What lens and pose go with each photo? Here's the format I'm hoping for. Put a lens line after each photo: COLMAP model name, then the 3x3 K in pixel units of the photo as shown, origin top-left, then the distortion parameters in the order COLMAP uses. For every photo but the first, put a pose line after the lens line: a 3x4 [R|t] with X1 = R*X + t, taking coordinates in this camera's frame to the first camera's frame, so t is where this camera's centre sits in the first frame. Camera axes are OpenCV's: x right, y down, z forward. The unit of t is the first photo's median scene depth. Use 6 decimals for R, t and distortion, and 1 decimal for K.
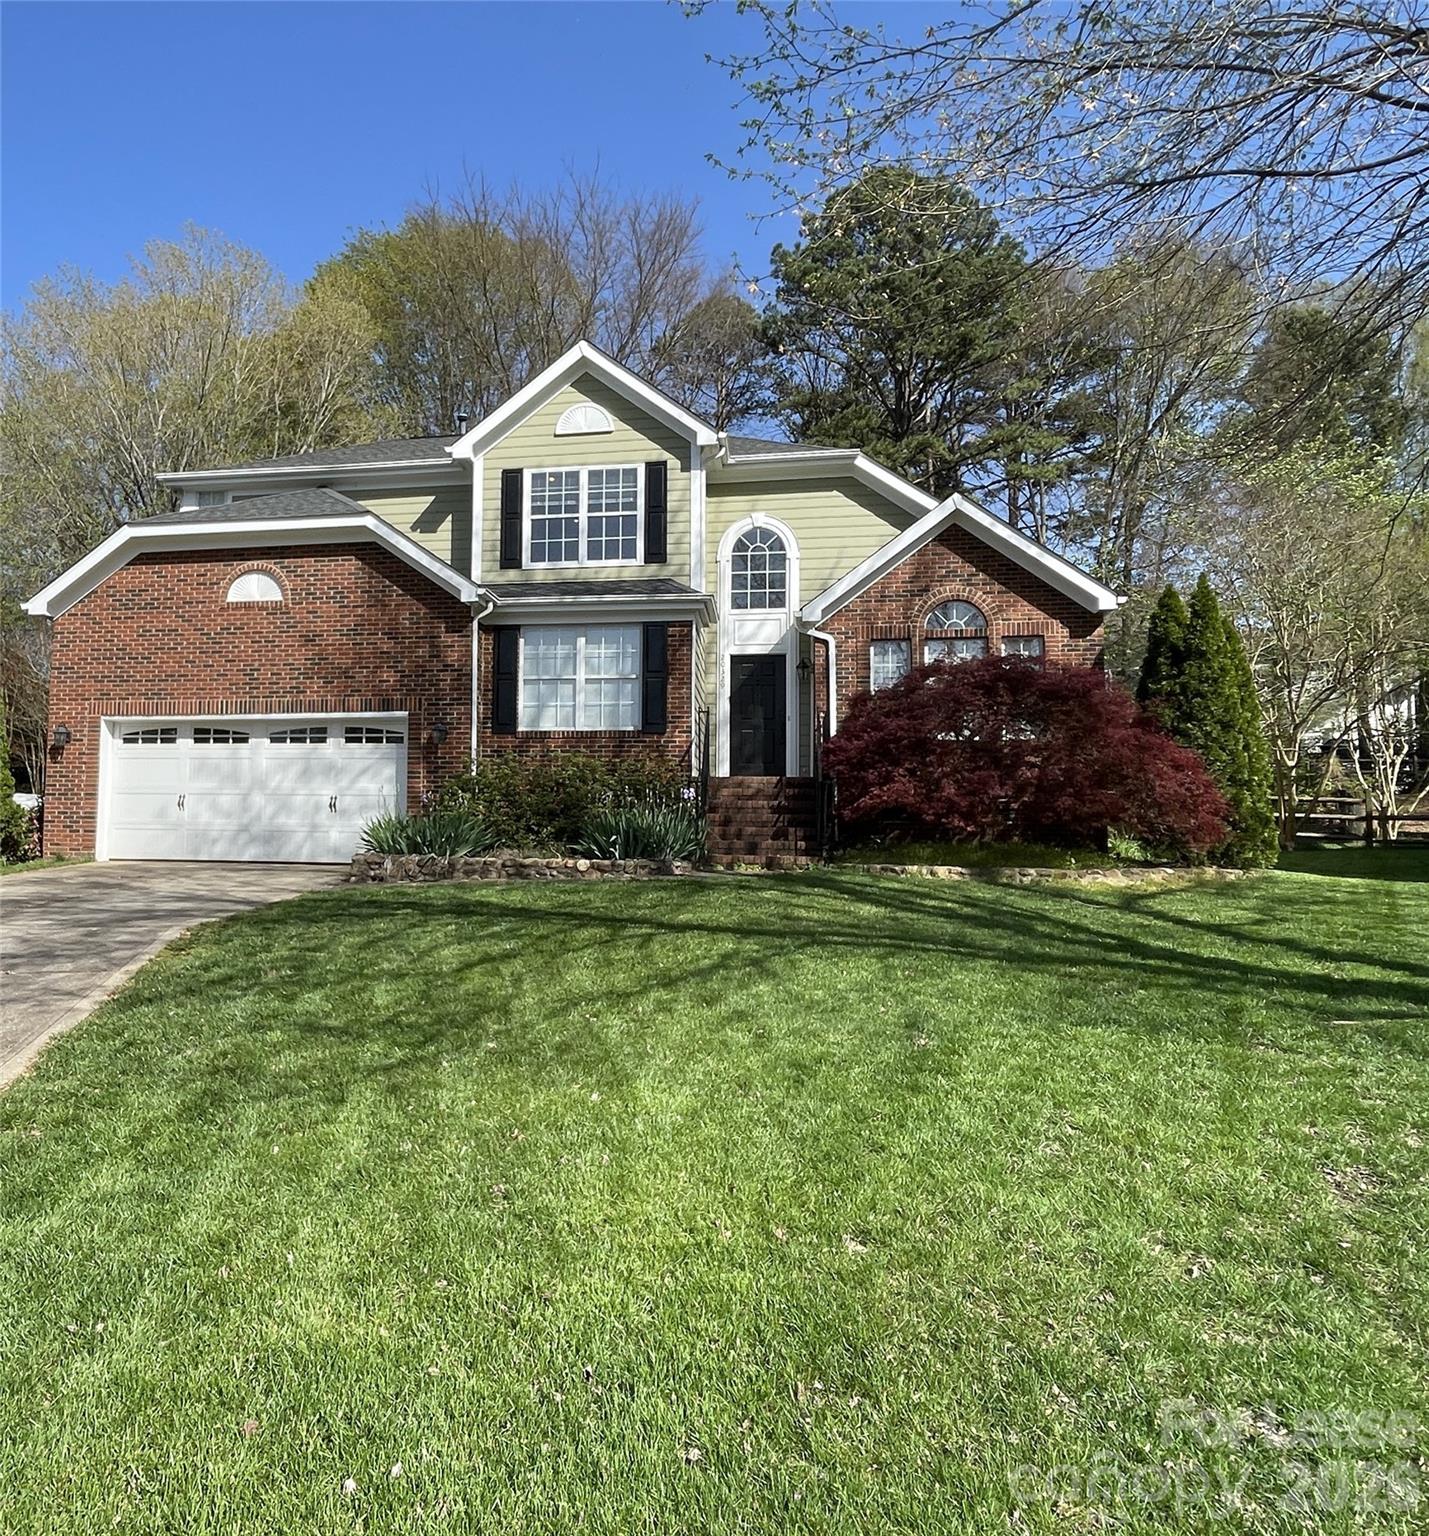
lens RADIAL K [[1182.8, 0, 714.3], [0, 1182.8, 766.7], [0, 0, 1]] dist [0.015893, -0.000239]
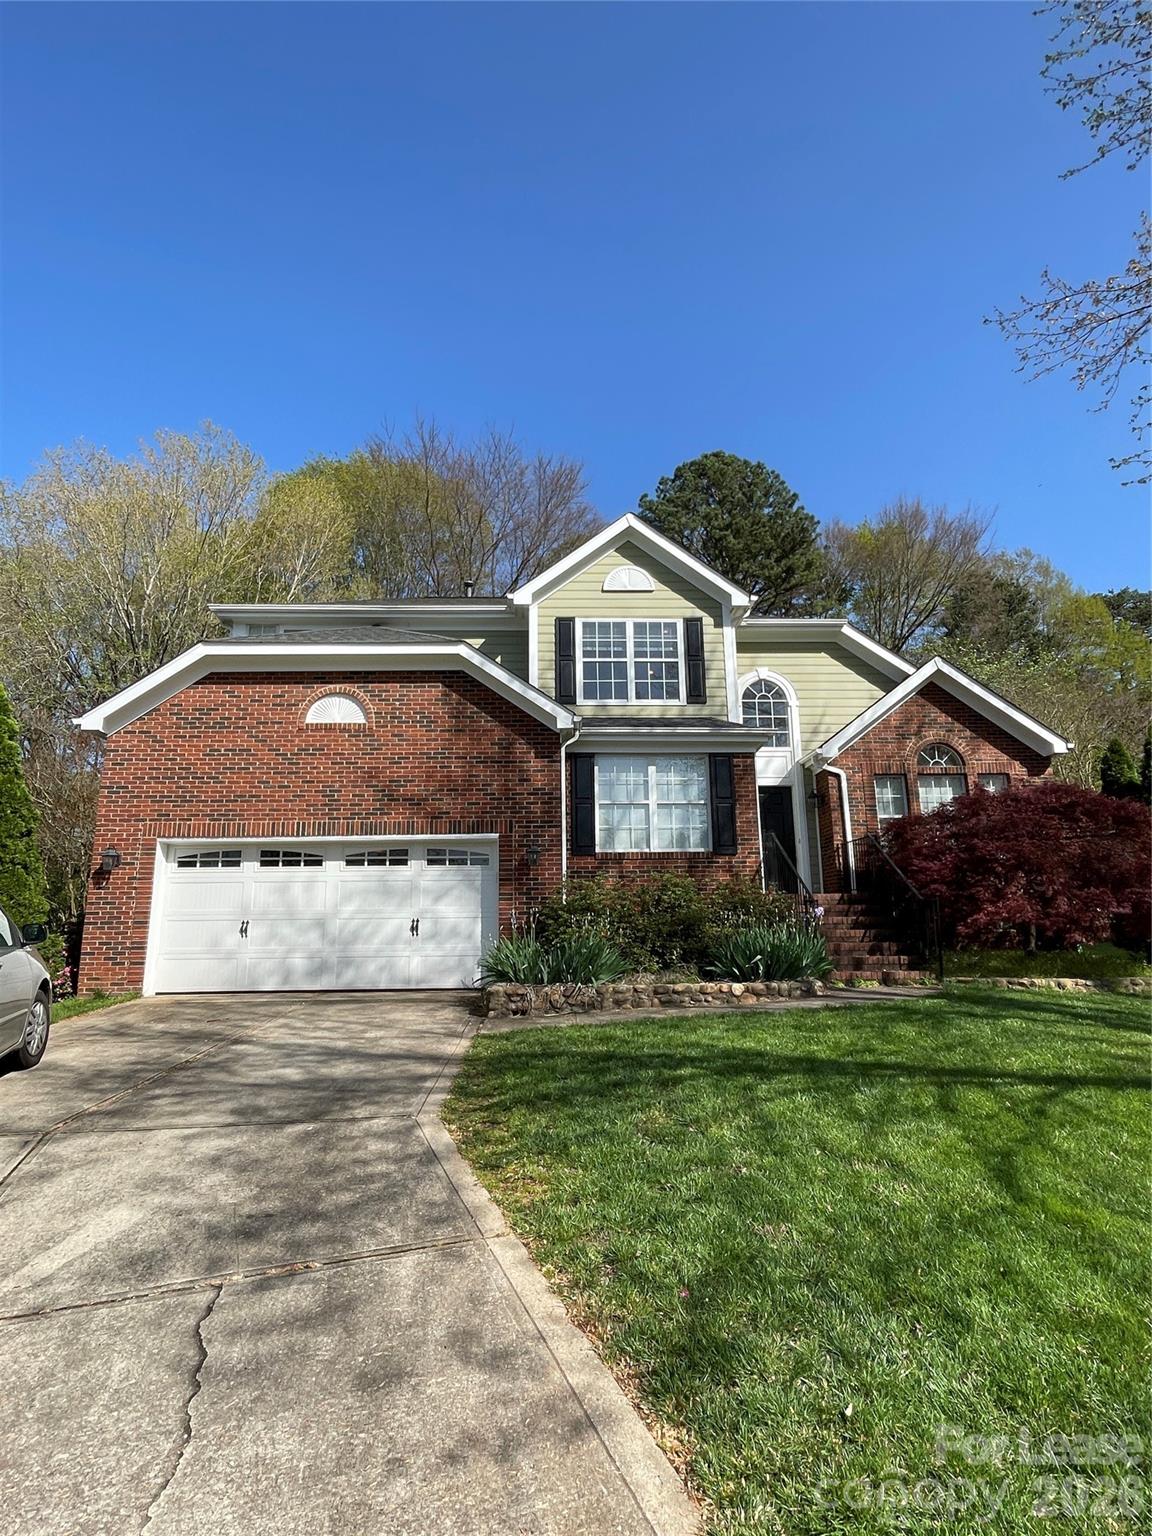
lens RADIAL K [[762.2, 0, 574.4], [0, 762.2, 770.6], [0, 0, 1]] dist [0.003570, -0.000565]
pose [[0.975614, 0.021497, 0.218439, -0.327482], [0.009152, 0.990343, -0.138336, -0.008684], [-0.219303, 0.136961, 0.965996, 0.334763]]
